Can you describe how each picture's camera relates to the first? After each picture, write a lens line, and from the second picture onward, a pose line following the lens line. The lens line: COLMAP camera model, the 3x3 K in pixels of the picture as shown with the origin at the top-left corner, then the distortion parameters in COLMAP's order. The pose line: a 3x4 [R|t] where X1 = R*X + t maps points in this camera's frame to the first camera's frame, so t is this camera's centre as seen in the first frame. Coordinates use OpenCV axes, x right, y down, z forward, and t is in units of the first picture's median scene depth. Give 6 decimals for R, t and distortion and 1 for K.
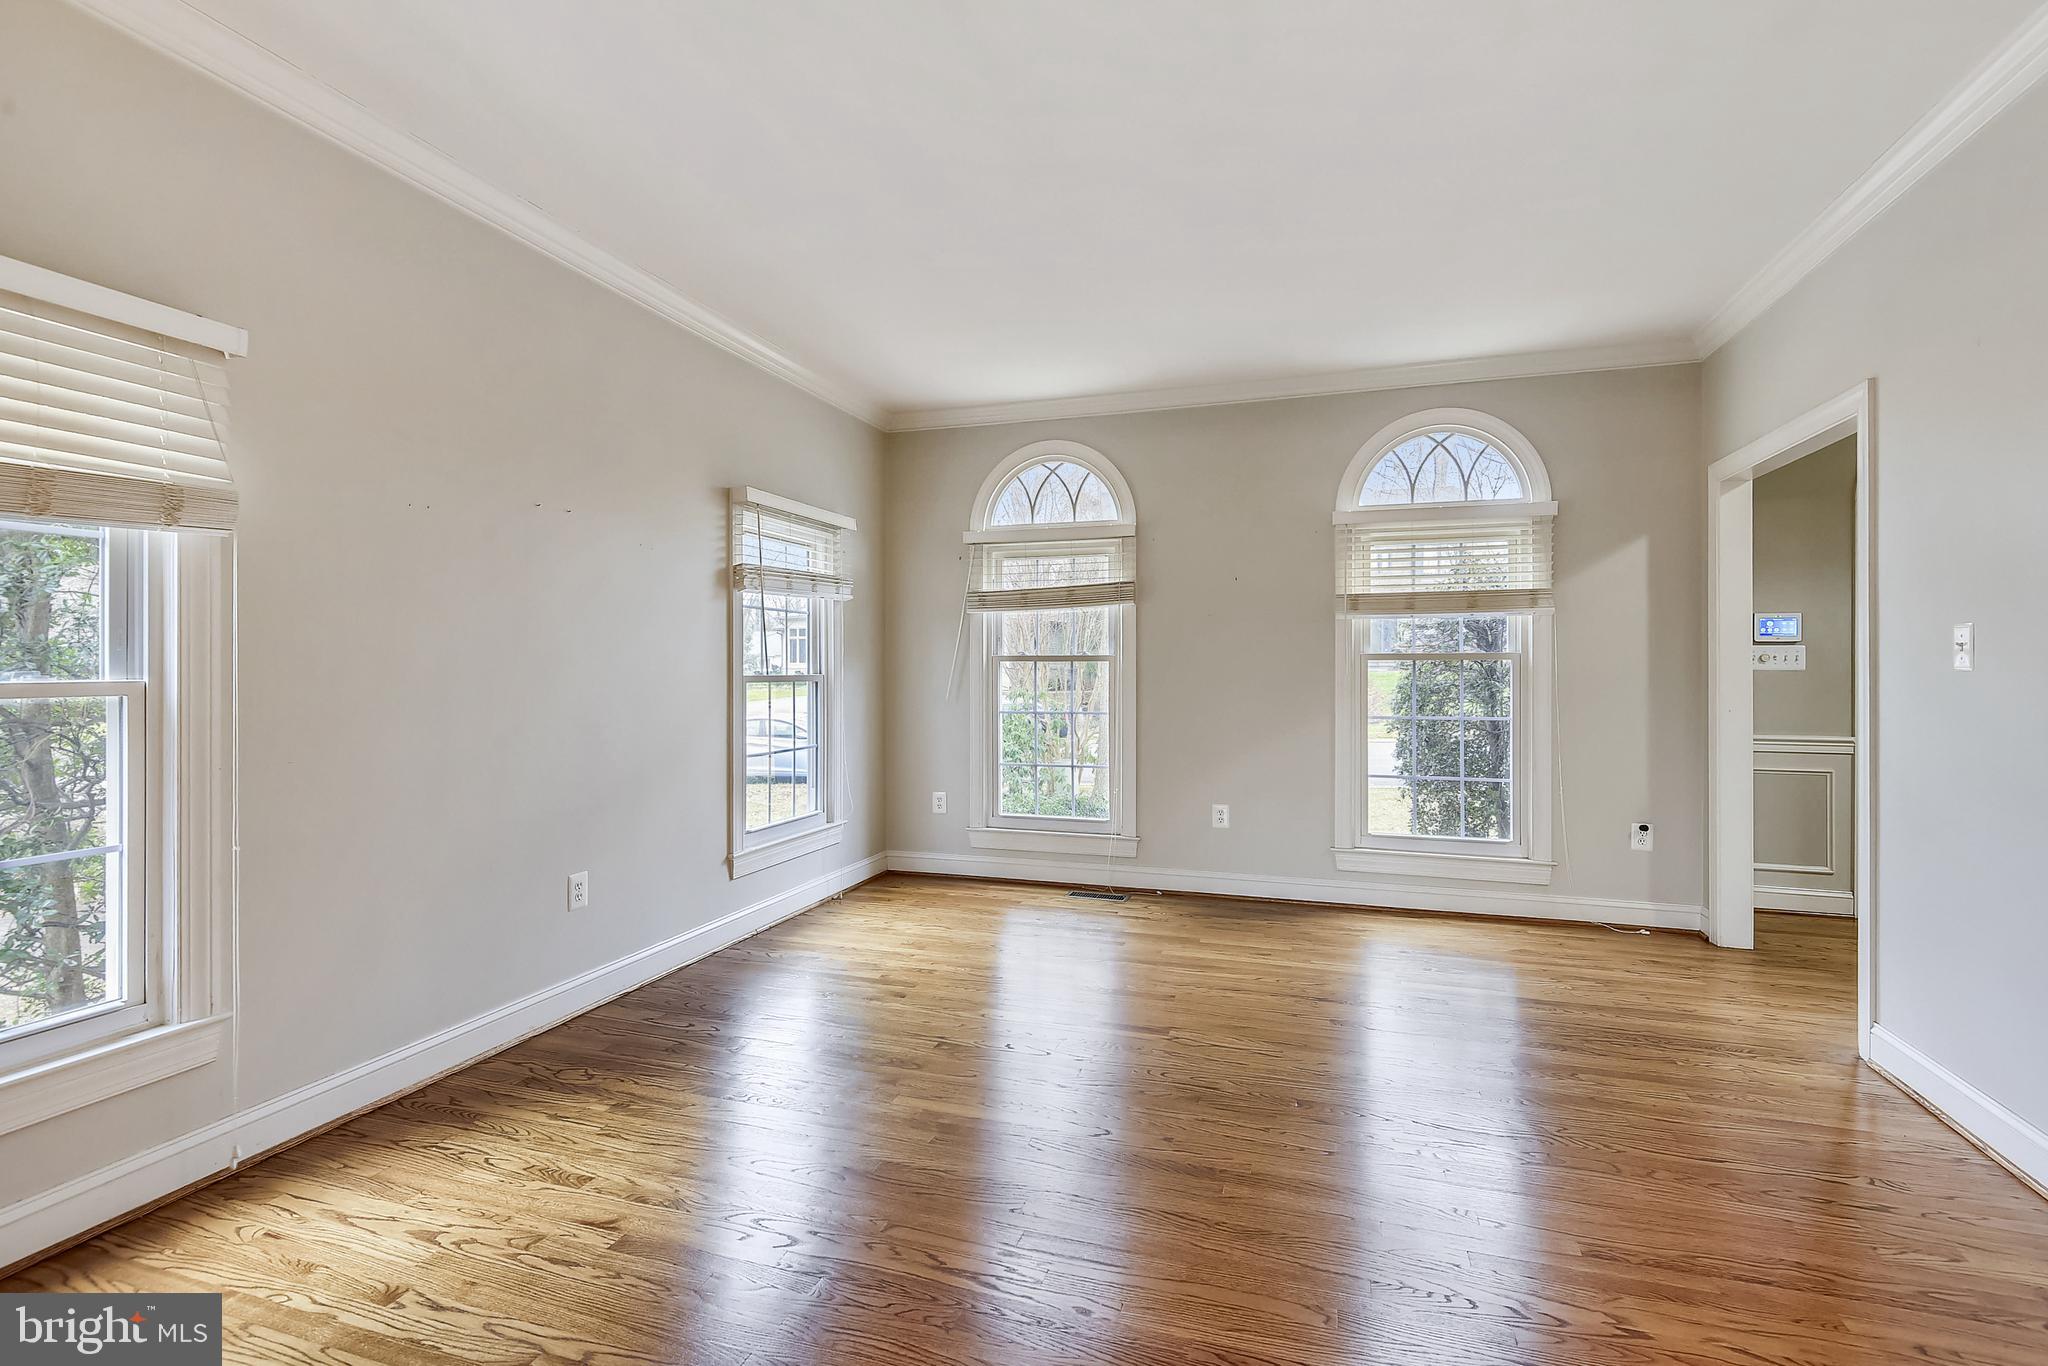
lens RADIAL K [[935.1, 0, 1026.0], [0, 935.1, 668.4], [0, 0, 1]] dist [-0.000408, -0.000320]
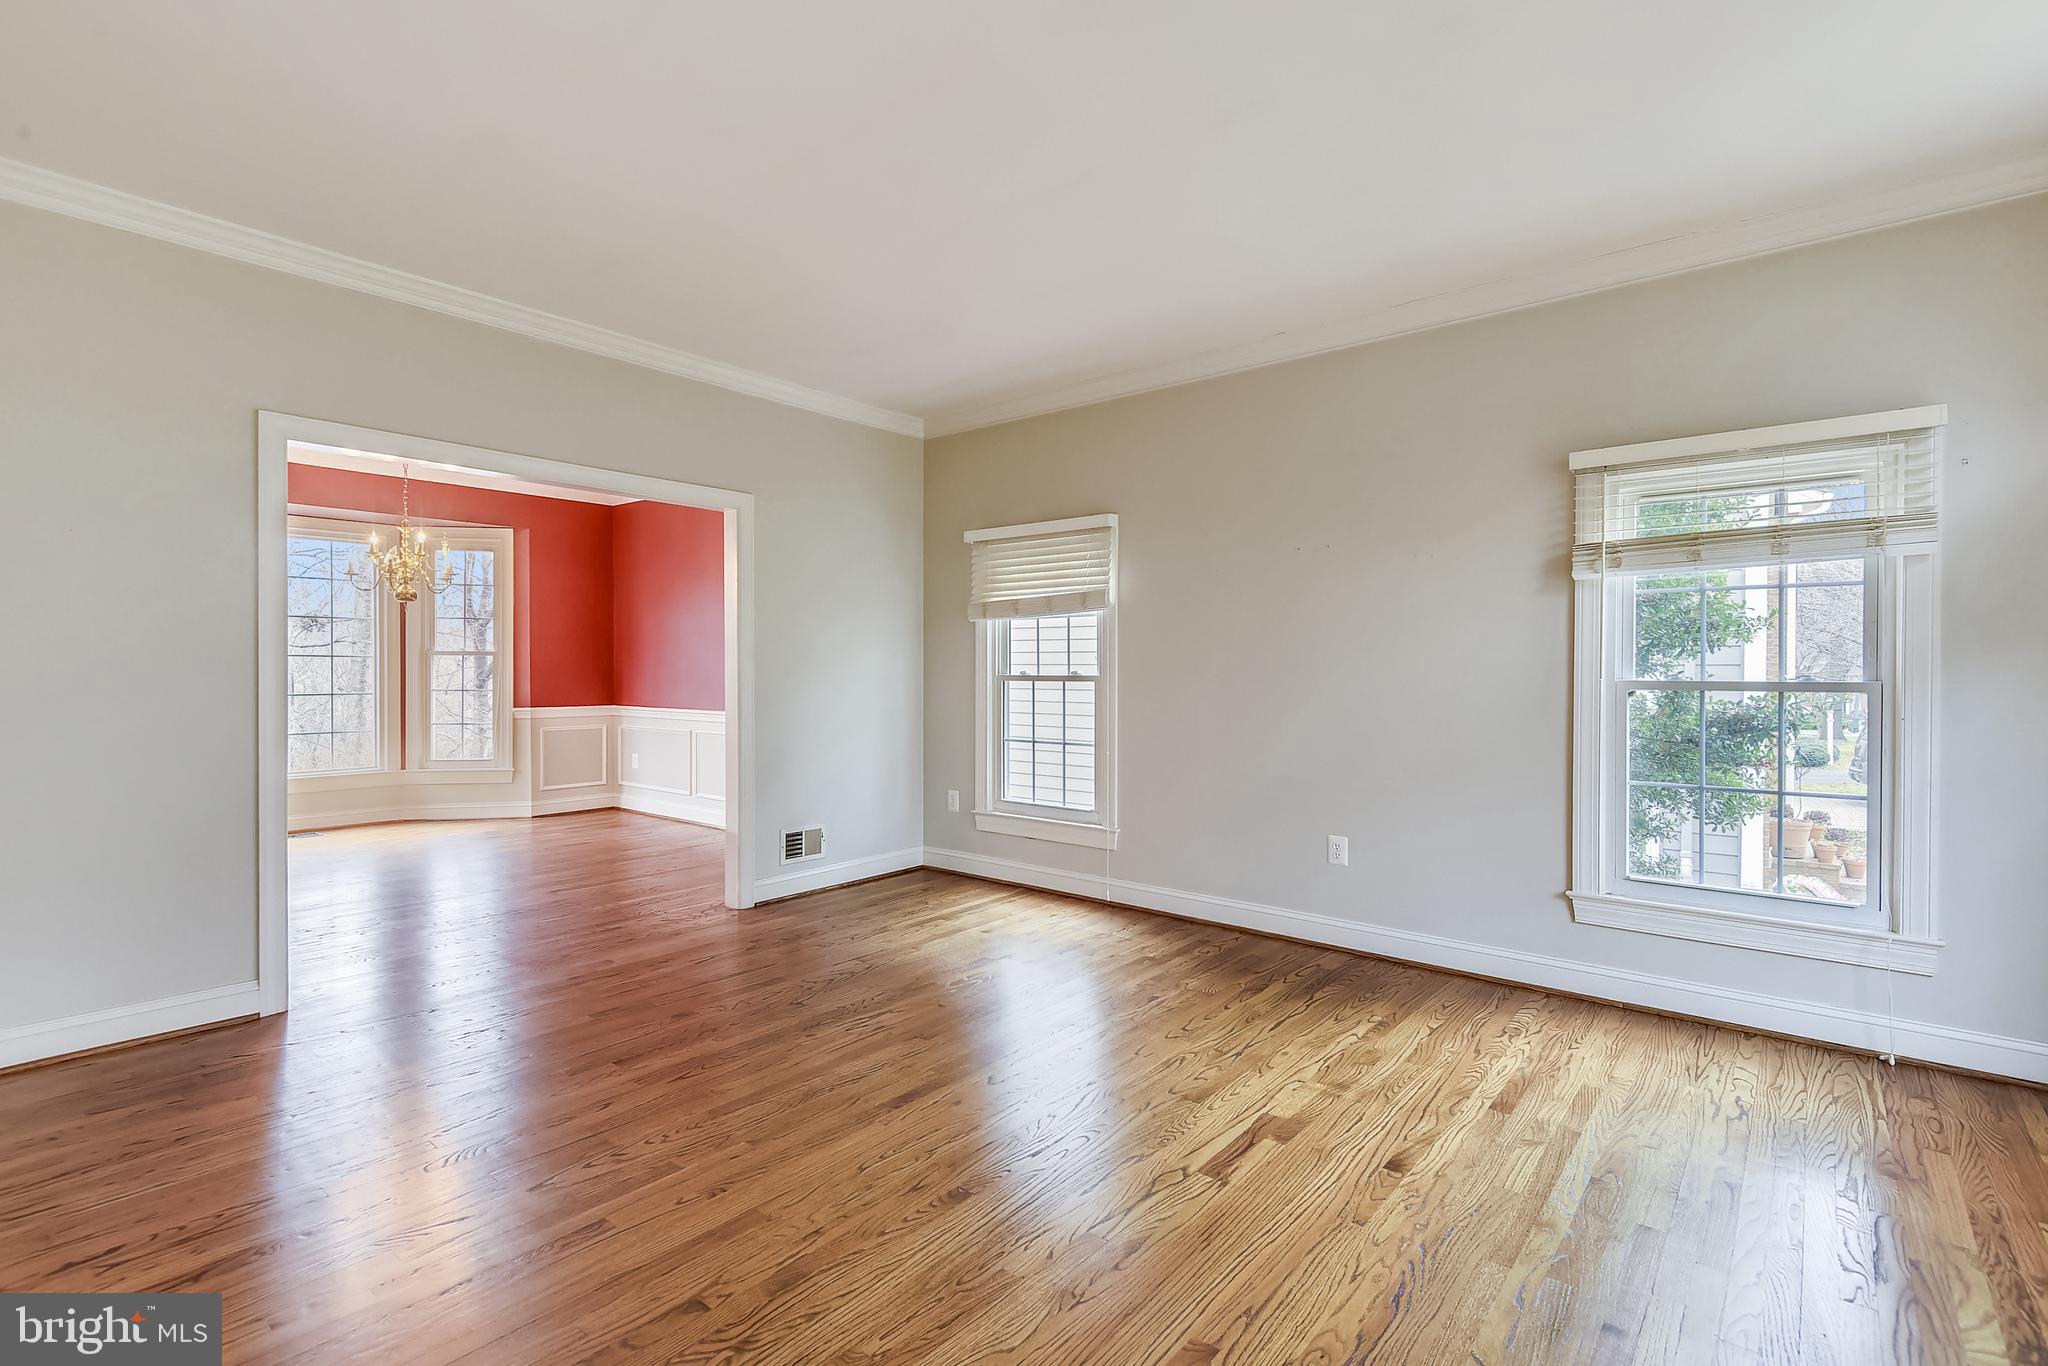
lens RADIAL K [[935.1, 0, 1026.0], [0, 935.1, 668.4], [0, 0, 1]] dist [-0.000408, -0.000320]
pose [[-0.365225, -0.003836, -0.930911, 0.829930], [-0.003810, 0.999989, -0.002626, 0.002019], [0.930911, 0.002588, -0.365236, 1.075945]]
